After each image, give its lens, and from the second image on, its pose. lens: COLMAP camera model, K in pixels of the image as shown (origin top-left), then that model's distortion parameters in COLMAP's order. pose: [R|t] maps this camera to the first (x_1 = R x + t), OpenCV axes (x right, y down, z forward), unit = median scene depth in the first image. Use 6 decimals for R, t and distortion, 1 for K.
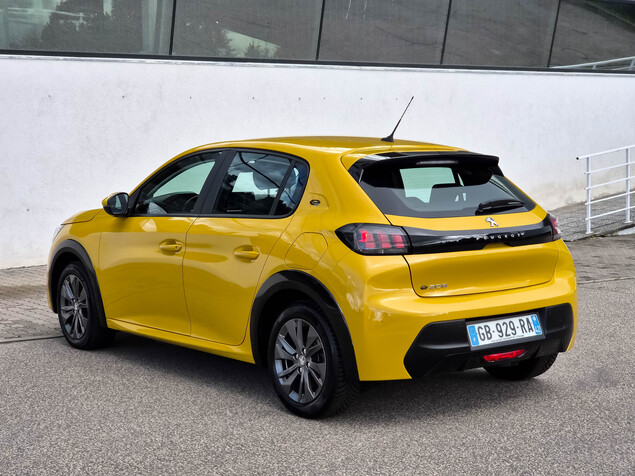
lens RADIAL K [[1237.2, 0, 318.5], [0, 1237.2, 238.5], [0, 0, 1]] dist [-0.001651, 0.000000]
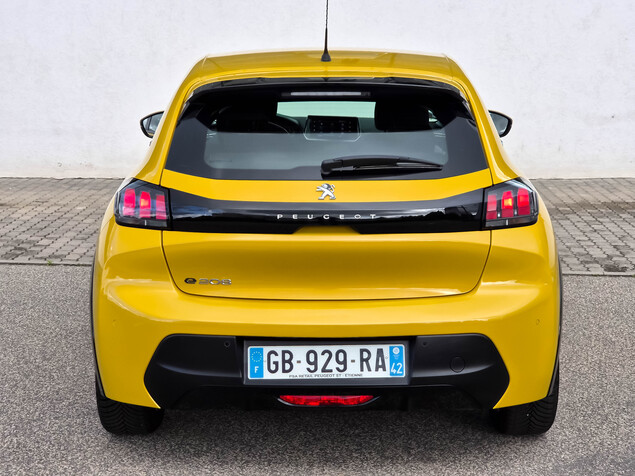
lens RADIAL K [[1237.2, 0, 317.6], [0, 1237.2, 237.3], [0, 0, 1]] dist [-0.001651, 0.000000]
pose [[0.769407, 0.113386, -0.628615, 0.543619], [-0.056487, 0.992341, 0.109856, -0.060613], [0.636256, -0.049015, 0.769919, 0.504436]]
